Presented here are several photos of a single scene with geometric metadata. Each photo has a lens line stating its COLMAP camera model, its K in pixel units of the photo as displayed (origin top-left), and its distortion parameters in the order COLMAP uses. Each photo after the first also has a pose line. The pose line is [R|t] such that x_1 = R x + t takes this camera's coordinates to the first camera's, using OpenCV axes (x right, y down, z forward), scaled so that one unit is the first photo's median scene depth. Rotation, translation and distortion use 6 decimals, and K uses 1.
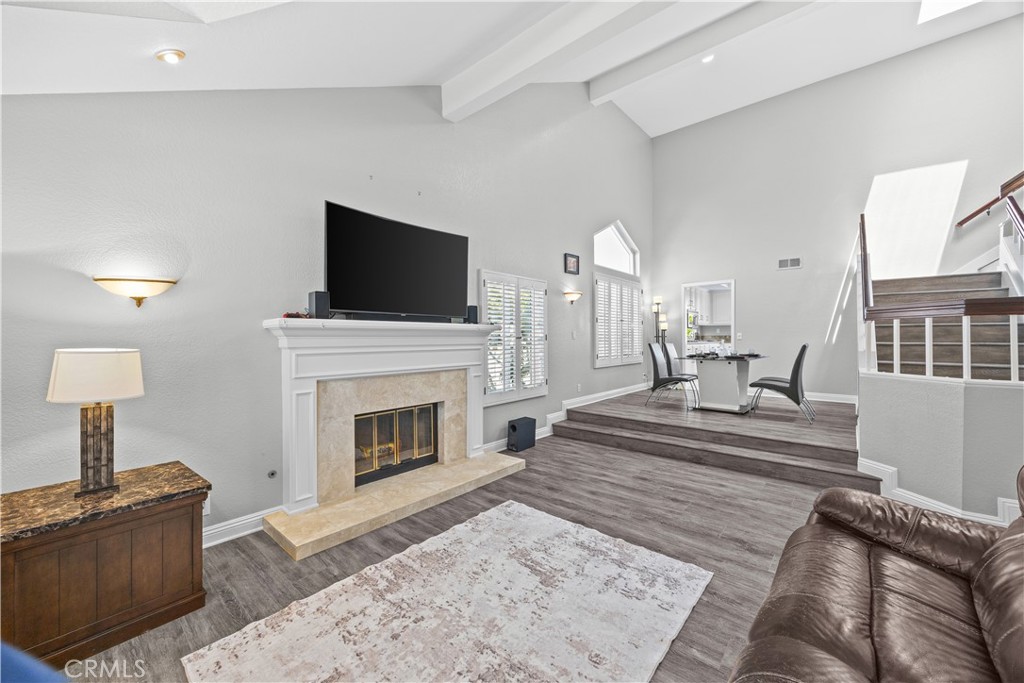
lens RADIAL K [[392.0, 0, 512.0], [0, 392.0, 341.5], [0, 0, 1]] dist [-0.002434, 0.000109]
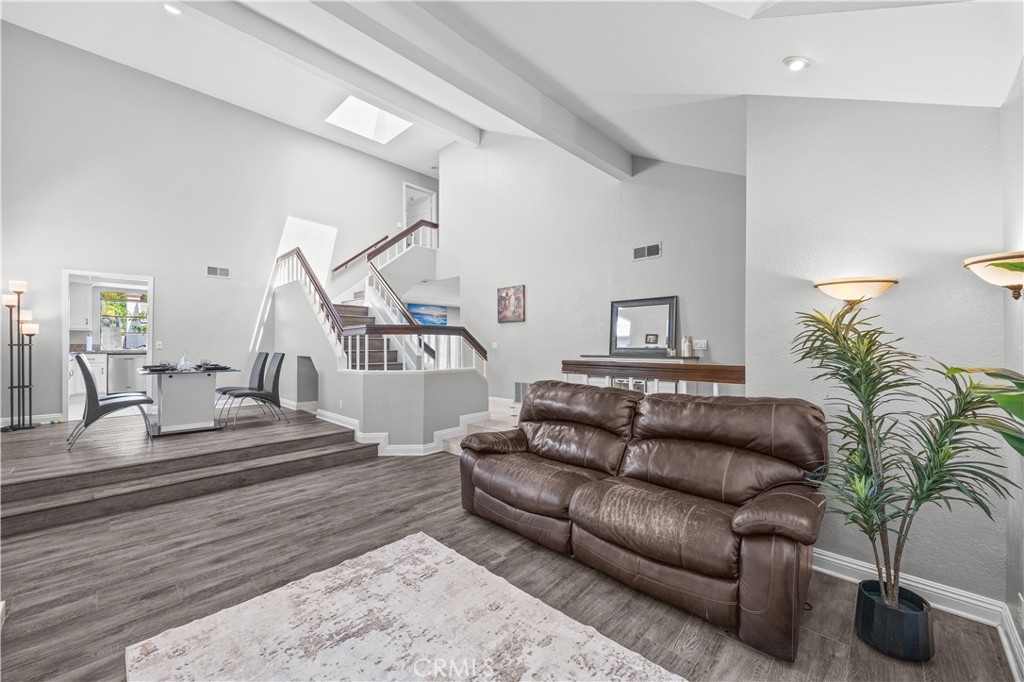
lens RADIAL K [[395.7, 0, 507.3], [0, 395.7, 345.9], [0, 0, 1]] dist [-0.002761, -0.000331]
pose [[0.054689, 0.002578, 0.998500, -0.454507], [0.010572, 0.999939, -0.003160, -0.001459], [-0.998447, 0.010729, 0.054659, 0.392395]]
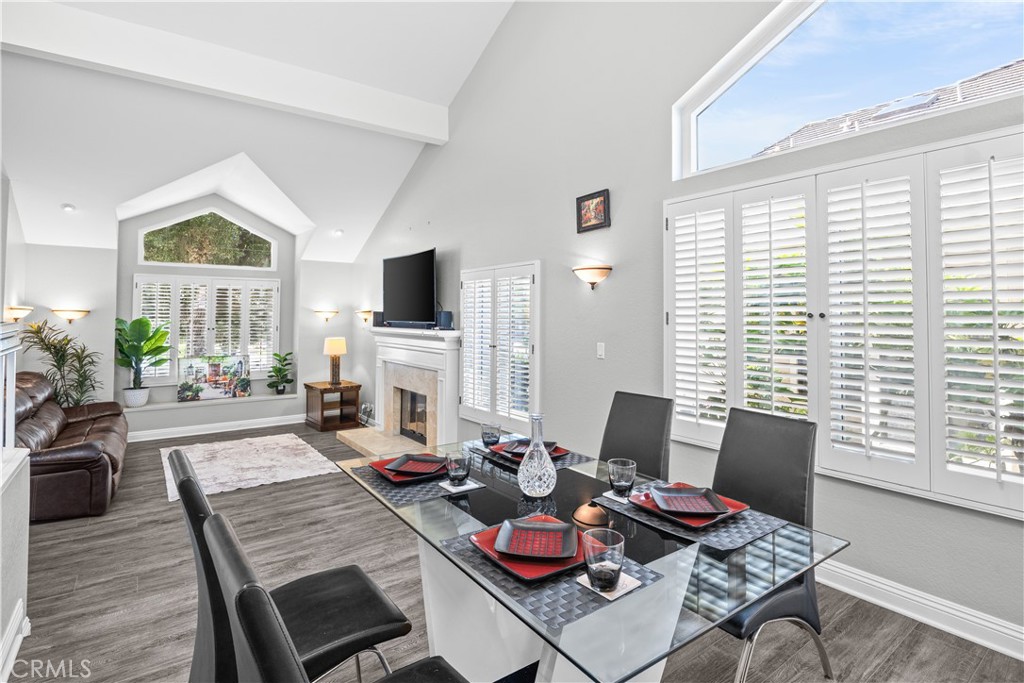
lens RADIAL K [[514.0, 0, 511.0], [0, 514.0, 299.0], [0, 0, 1]] dist [-0.012836, -0.000394]
pose [[-0.224827, -0.027739, -0.974004, 1.331502], [-0.011022, 0.999603, -0.025924, -0.102431], [0.974336, 0.004907, -0.225044, 1.676597]]
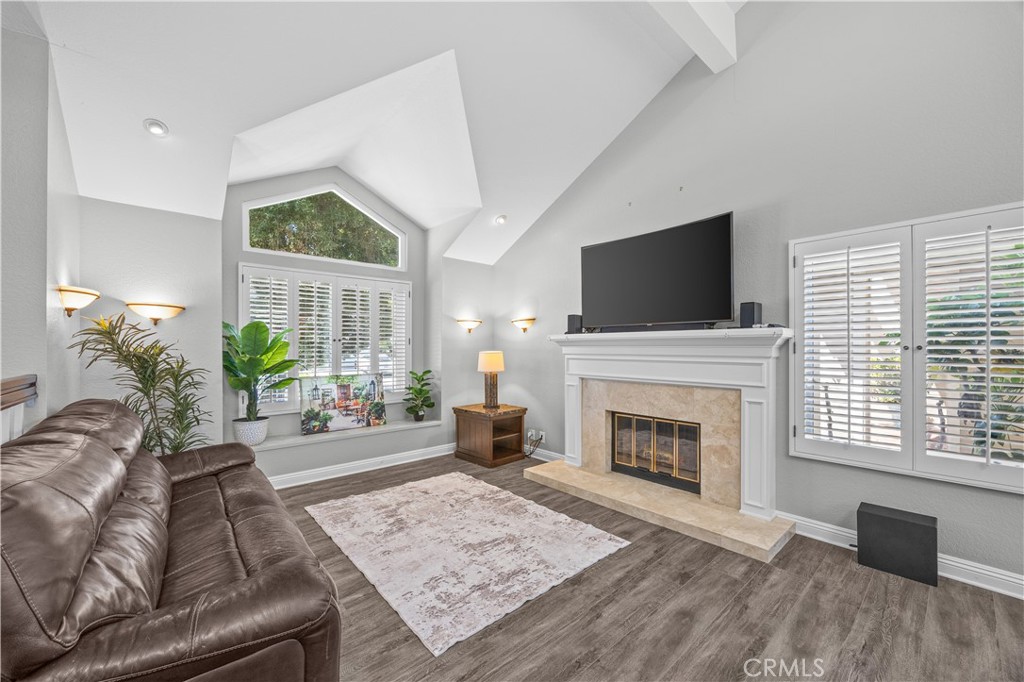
lens RADIAL K [[400.7, 0, 506.9], [0, 400.7, 350.5], [0, 0, 1]] dist [-0.006157, 0.000055]
pose [[-0.144378, 0.010169, -0.989470, 0.766338], [-0.008303, 0.999900, 0.011488, -0.009602], [0.989488, 0.009874, -0.144279, 0.756589]]
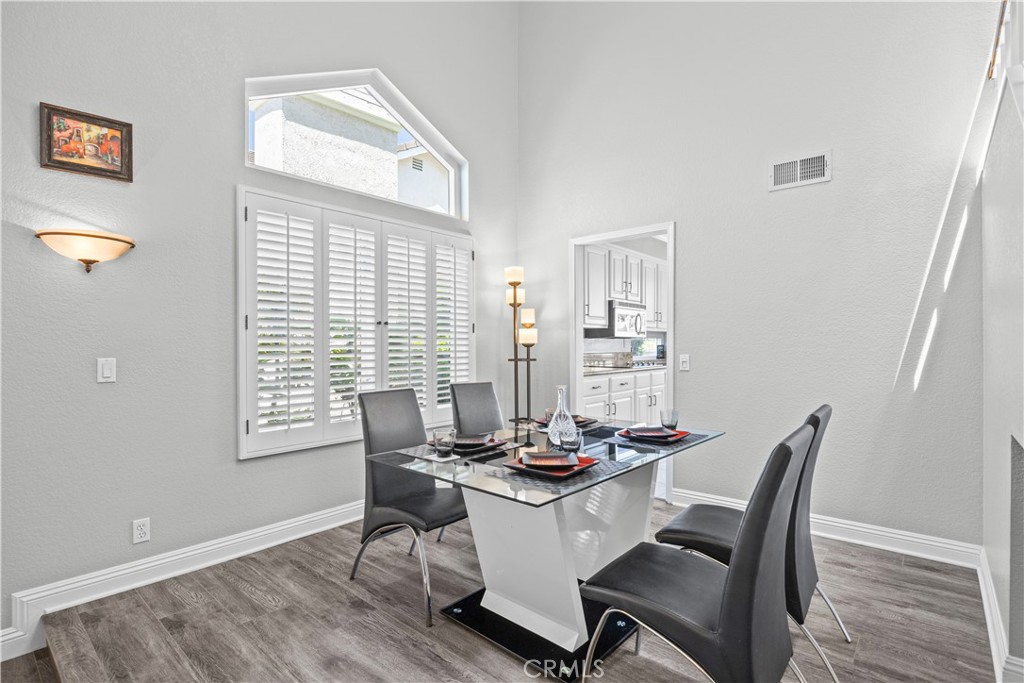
lens RADIAL K [[495.8, 0, 518.9], [0, 495.8, 342.3], [0, 0, 1]] dist [-0.009990, -0.000198]
pose [[0.999956, 0.000532, 0.009399, 0.791503], [-0.000422, 0.999931, -0.011715, -0.054497], [-0.009404, 0.011710, 0.999887, 0.966897]]
